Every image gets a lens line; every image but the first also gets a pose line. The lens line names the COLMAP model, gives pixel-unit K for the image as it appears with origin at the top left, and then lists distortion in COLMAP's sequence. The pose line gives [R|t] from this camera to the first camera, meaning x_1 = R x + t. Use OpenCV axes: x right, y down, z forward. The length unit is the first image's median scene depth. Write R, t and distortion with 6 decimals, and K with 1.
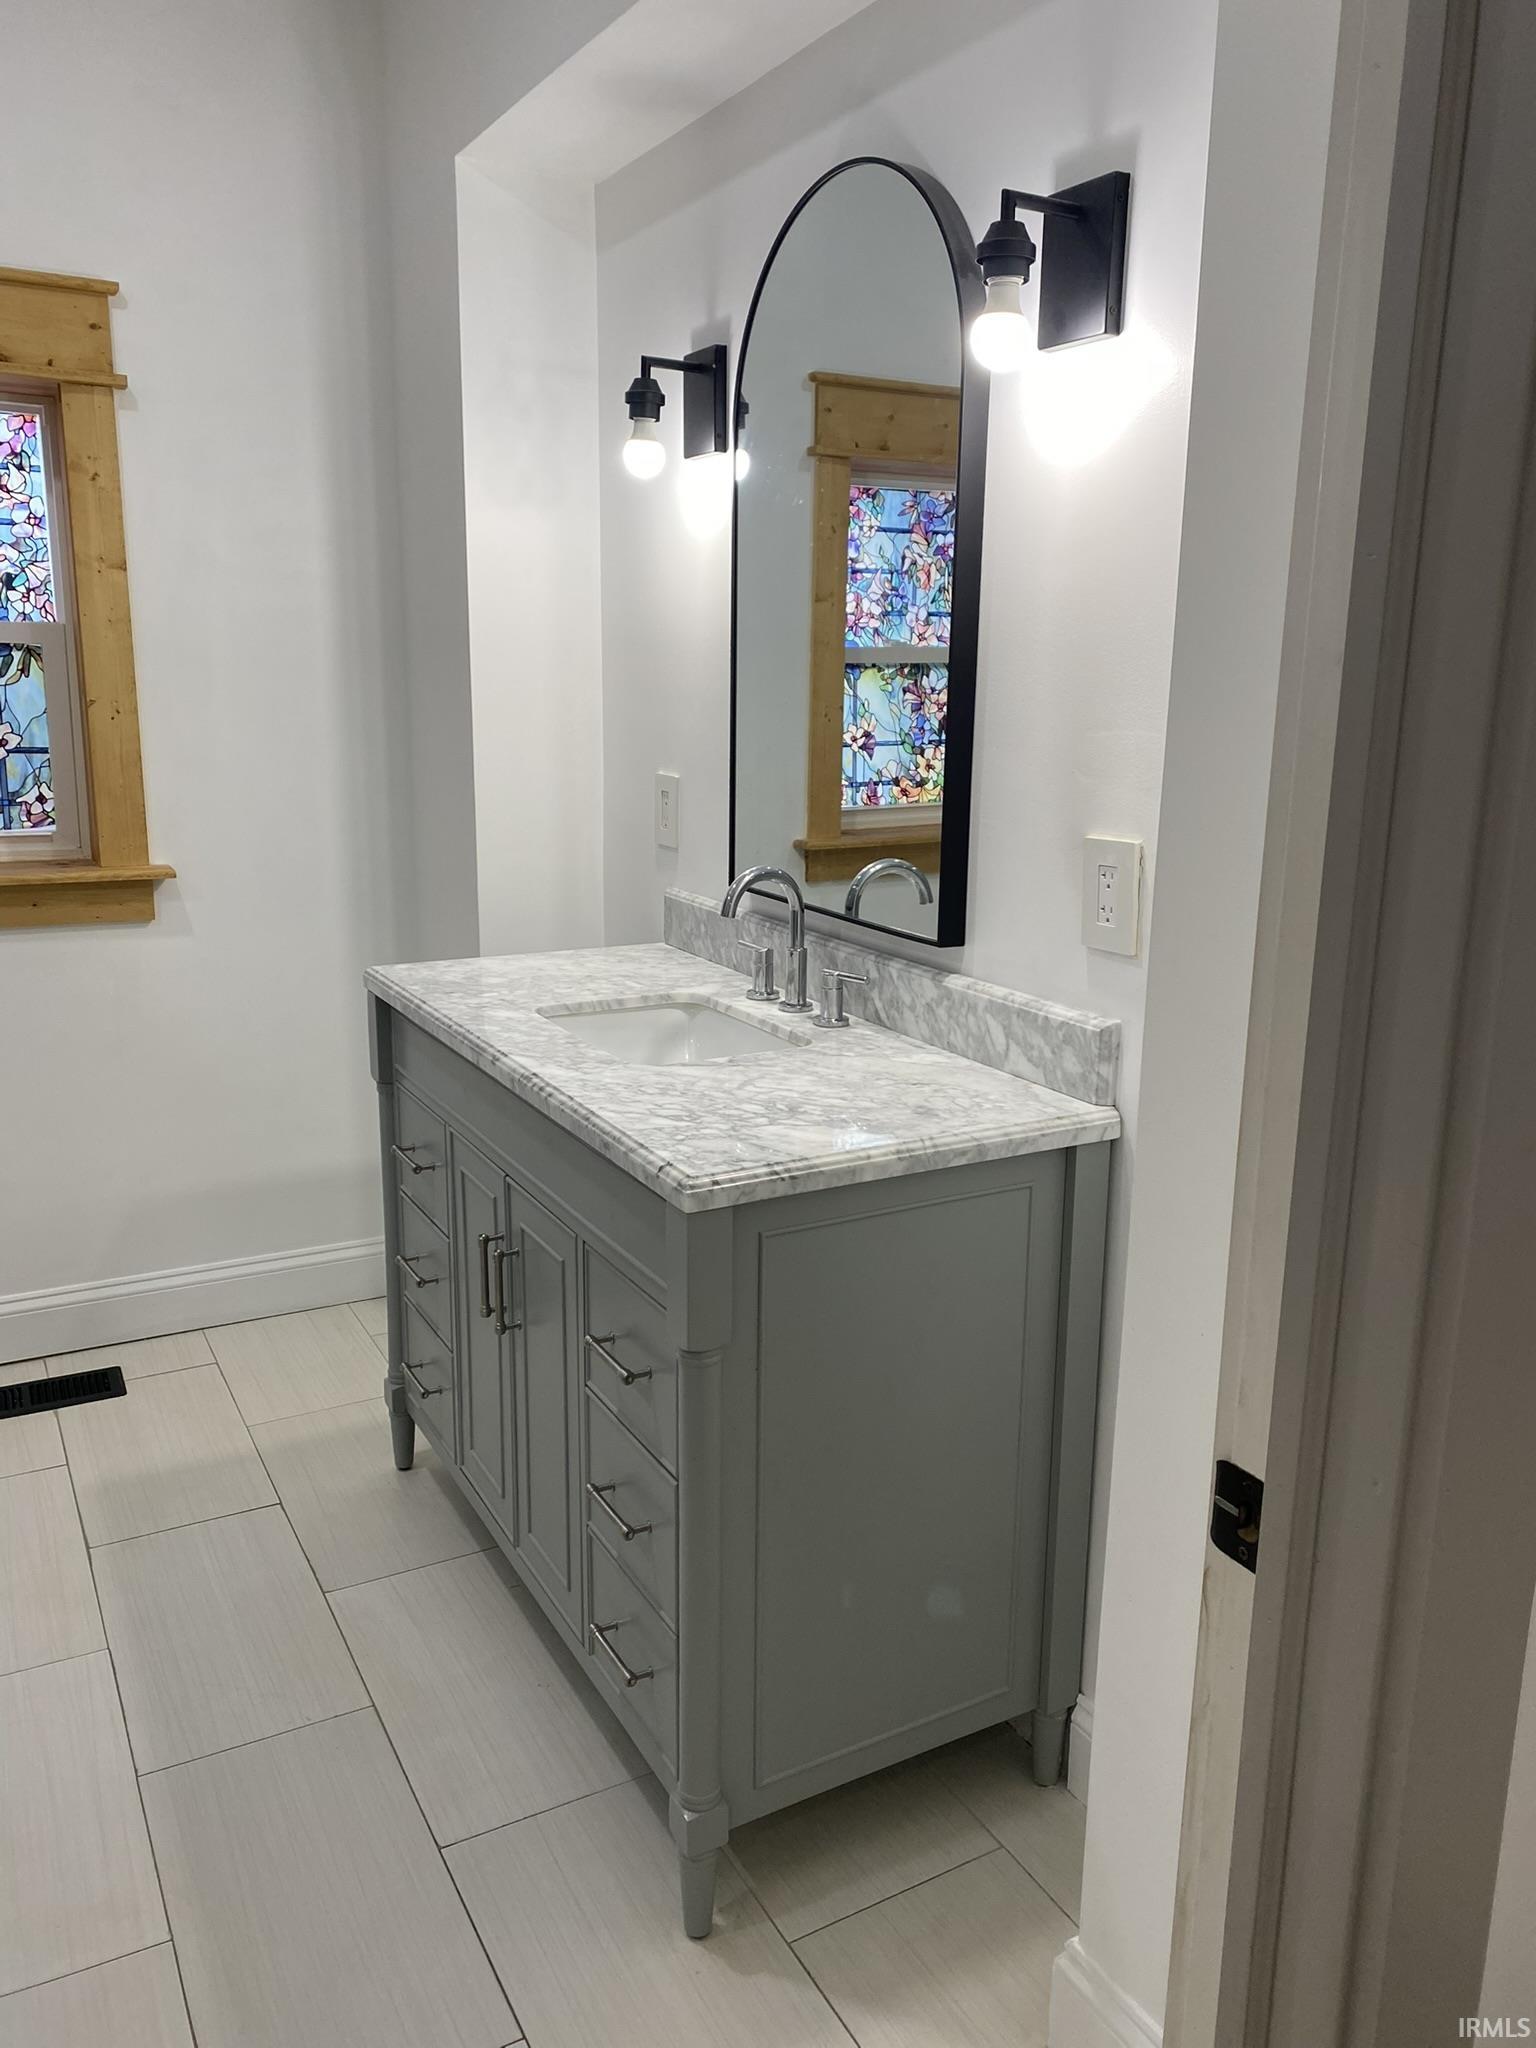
lens RADIAL K [[1542.0, 0, 816.3], [0, 1542.0, 1026.8], [0, 0, 1]] dist [0.064543, -0.002894]
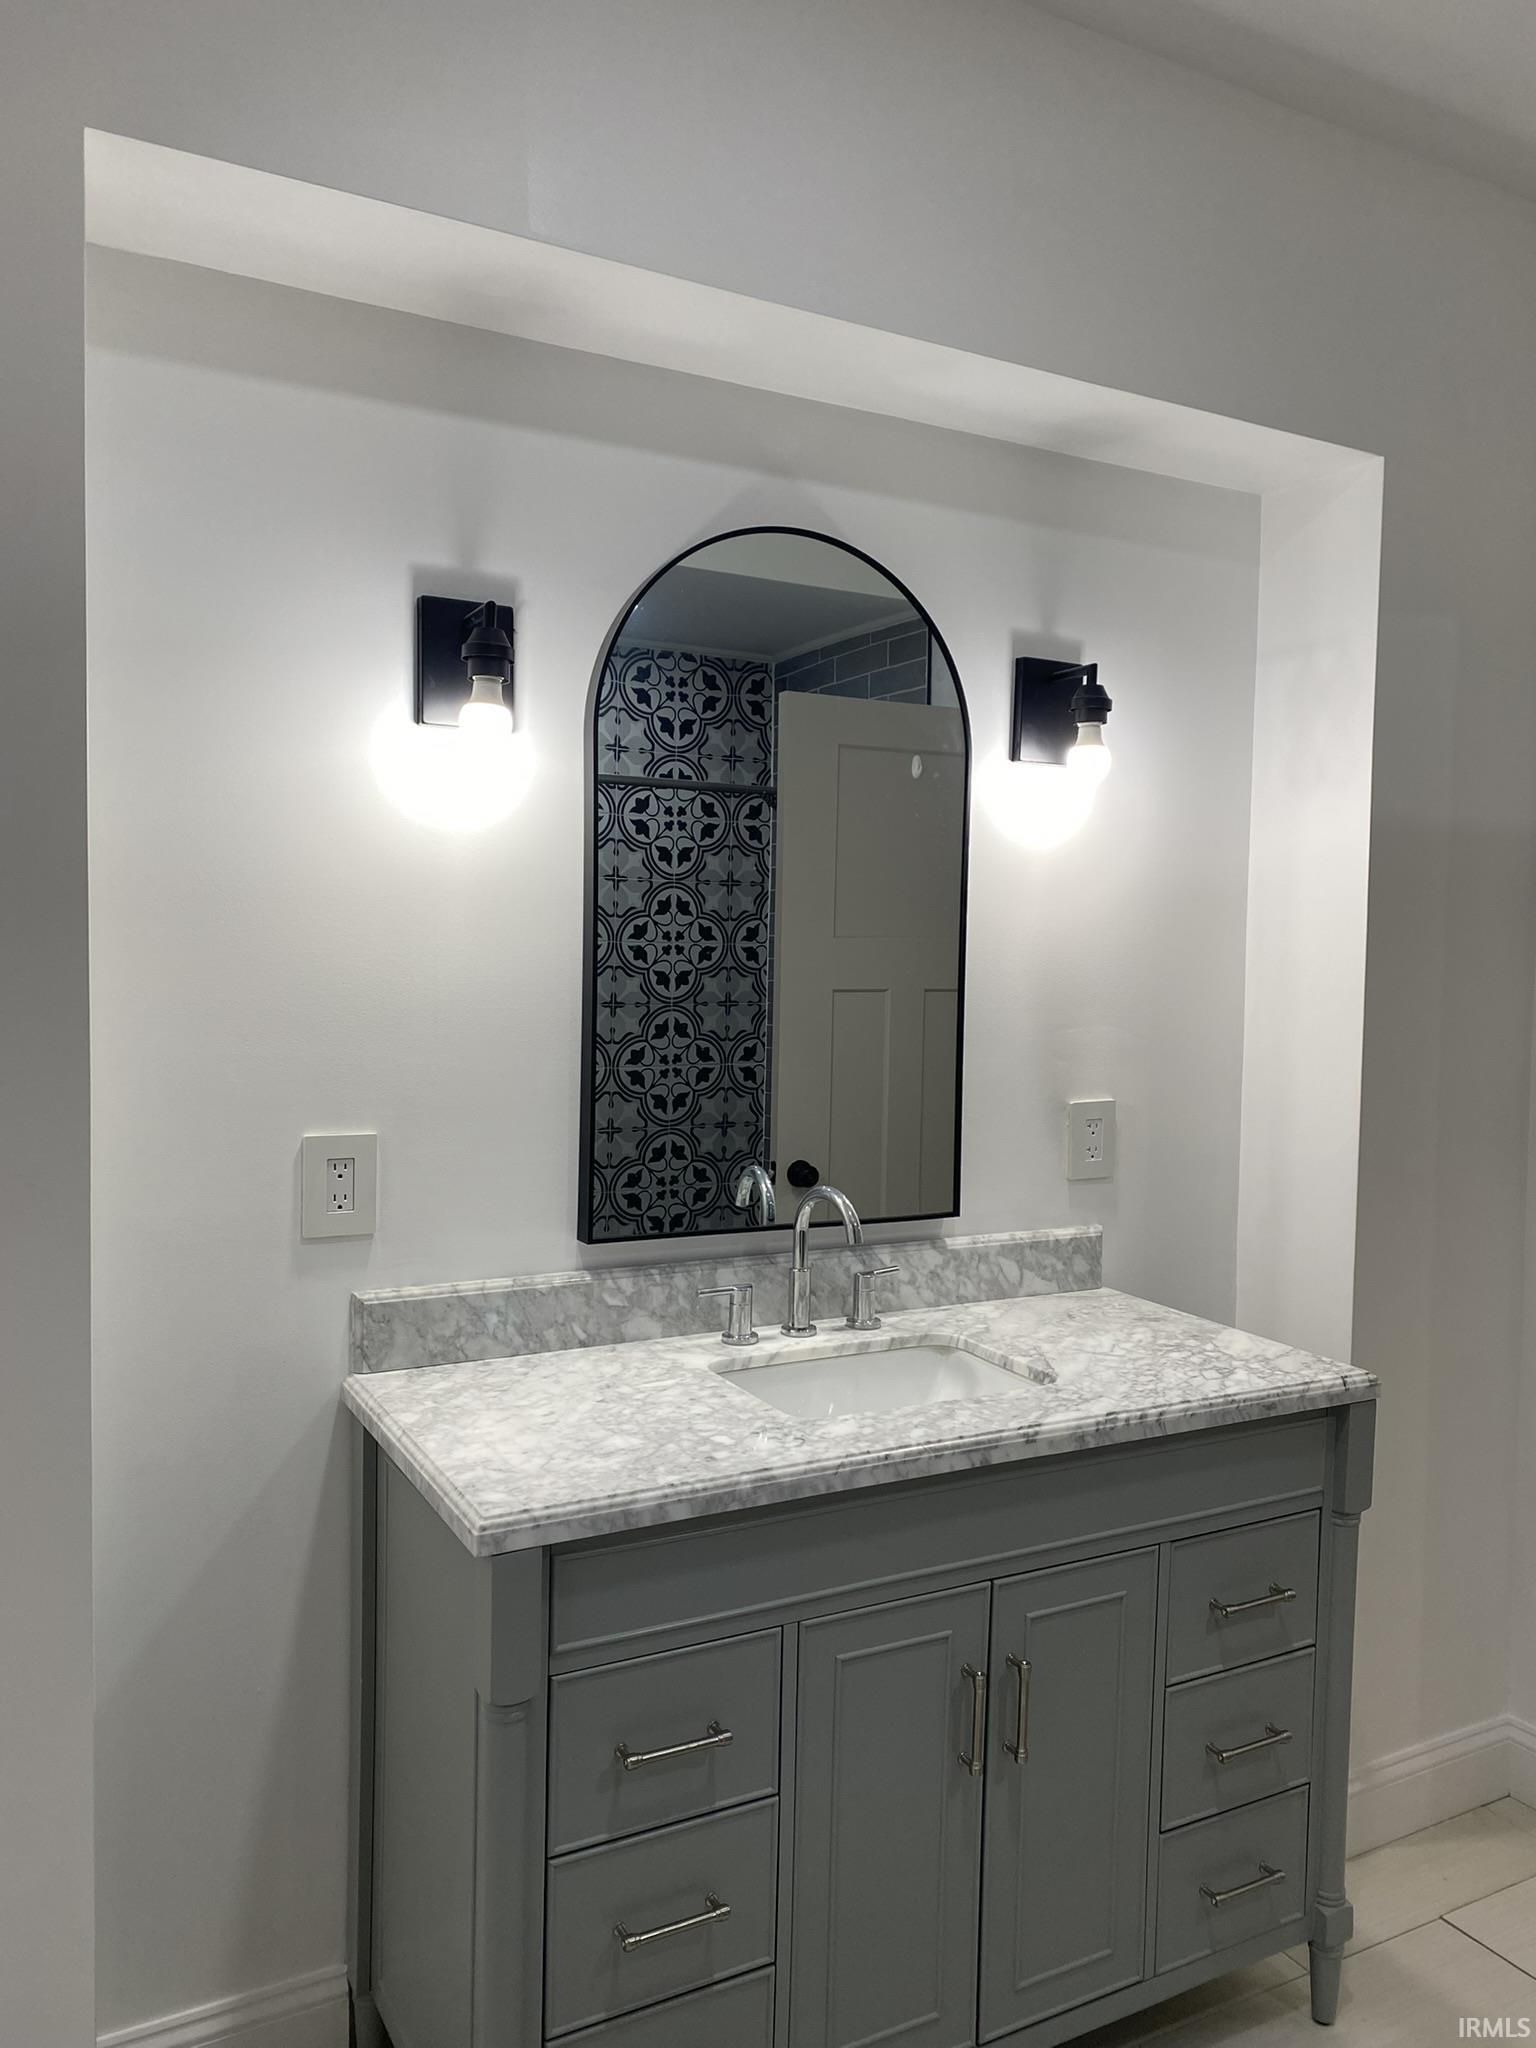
lens RADIAL K [[1542.0, 0, 816.3], [0, 1542.0, 1026.8], [0, 0, 1]] dist [0.064543, -0.002894]
pose [[0.014008, -0.075556, 0.997043, -1.016194], [0.200124, 0.977177, 0.071238, -0.280083], [-0.979670, 0.198534, 0.028809, 0.981086]]
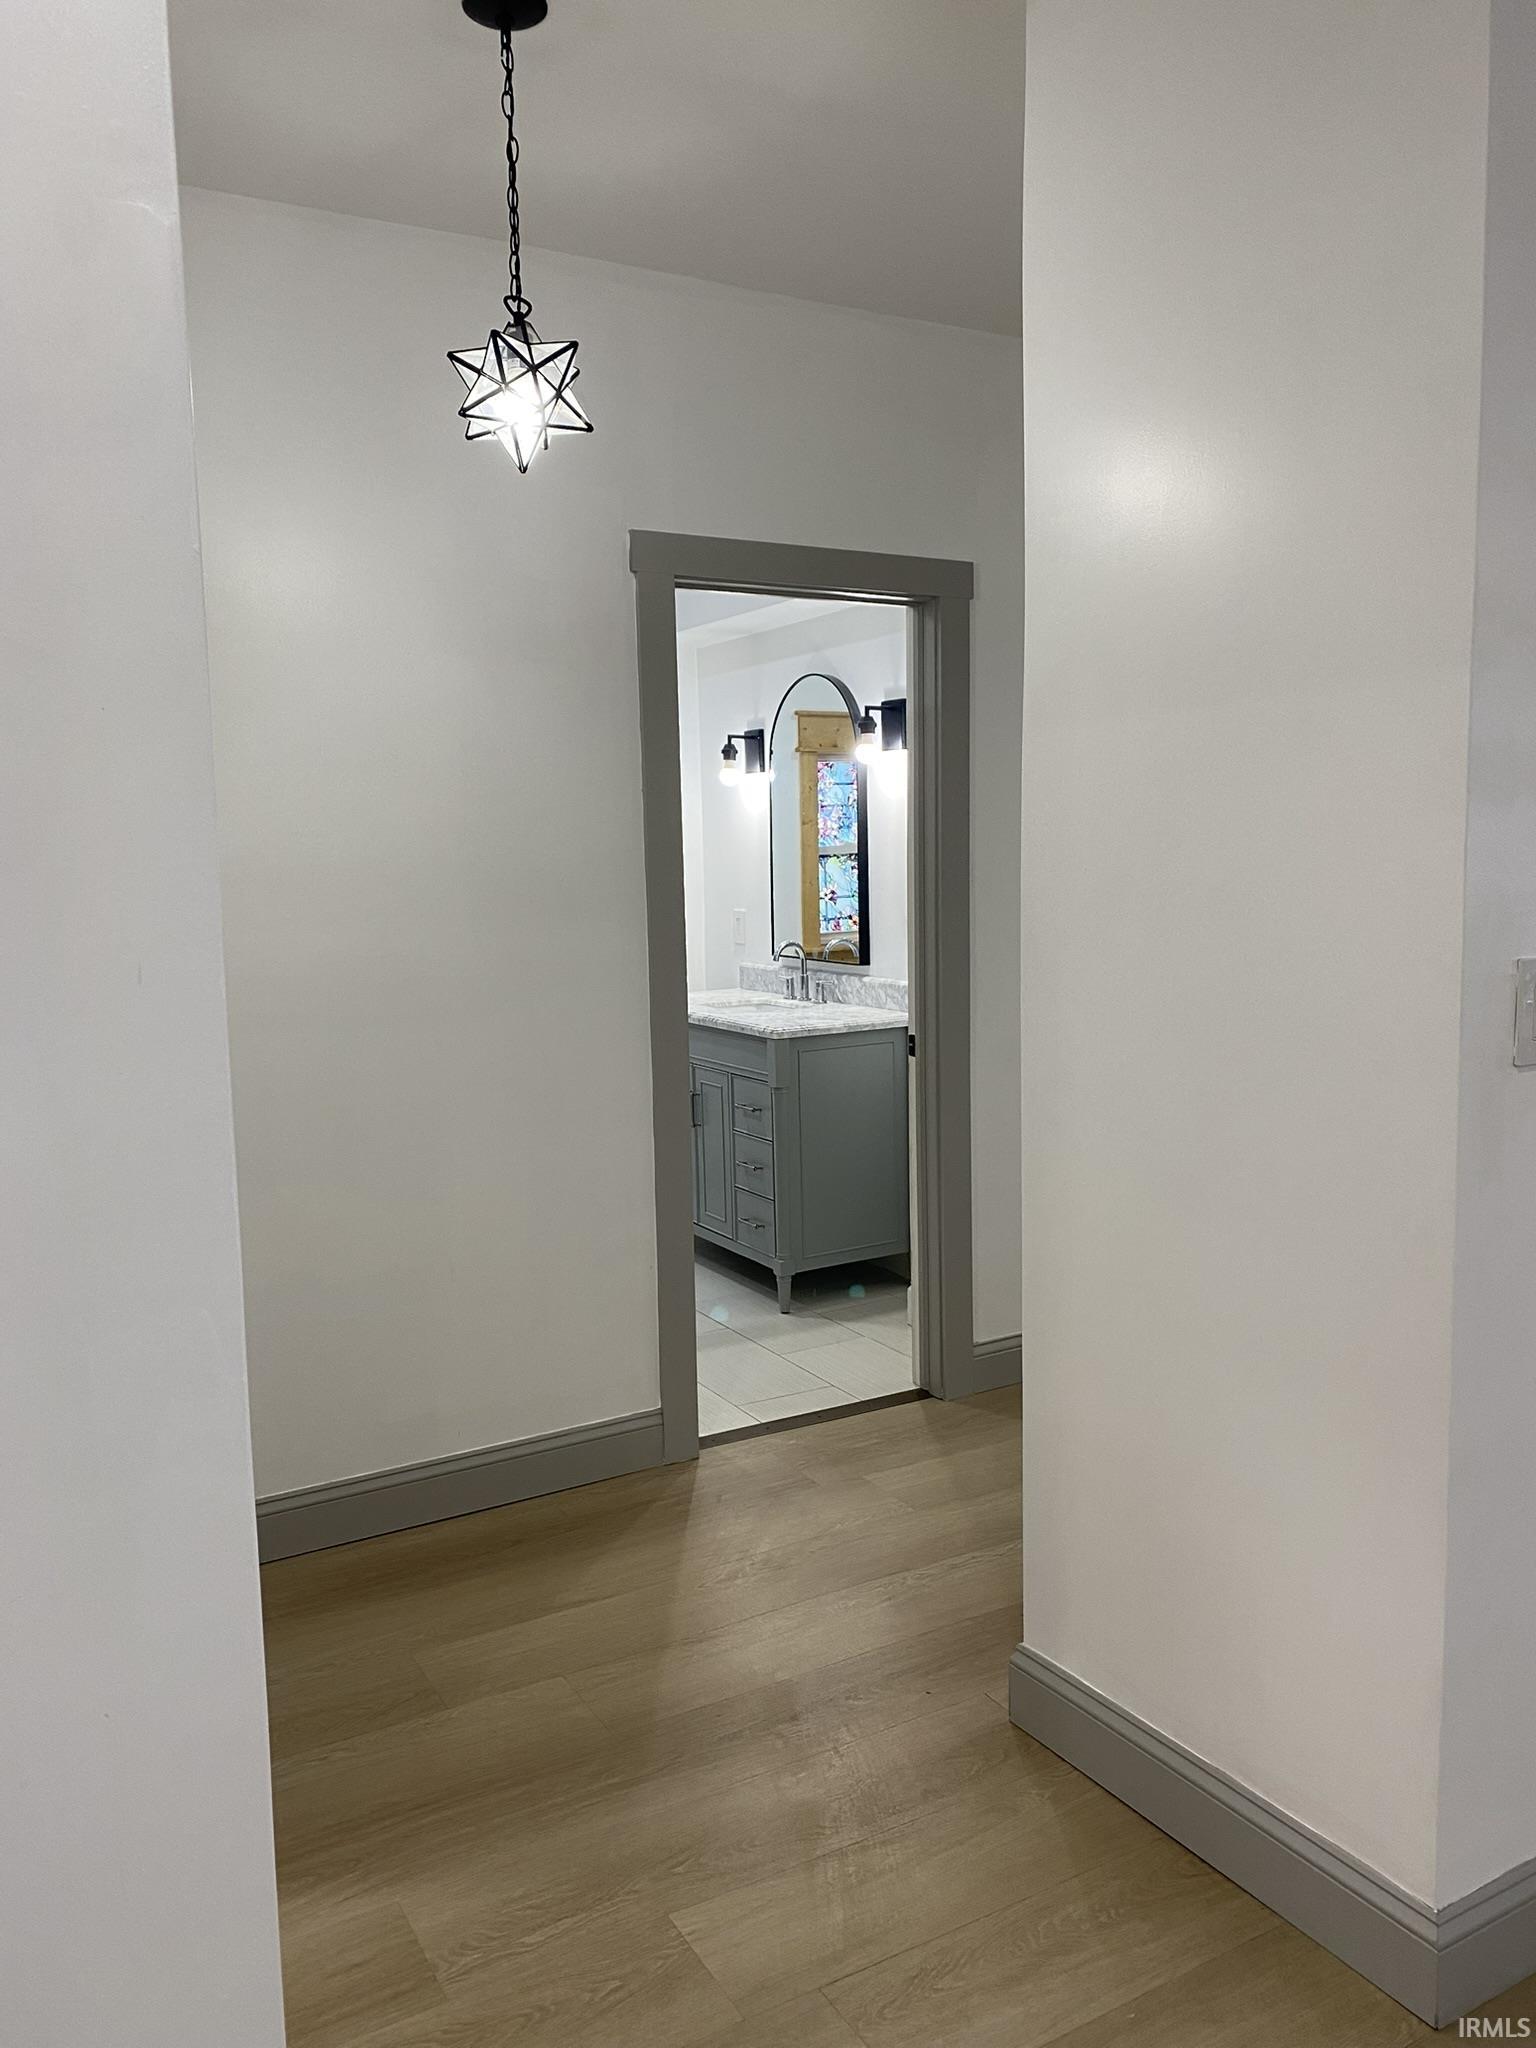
lens RADIAL K [[1542.0, 0, 816.3], [0, 1542.0, 1026.8], [0, 0, 1]] dist [0.064543, -0.002894]
pose [[0.999153, -0.039472, 0.011636, -0.025934], [0.040525, 0.992925, -0.111613, 0.315525], [-0.007148, 0.111990, 0.993684, -1.462816]]
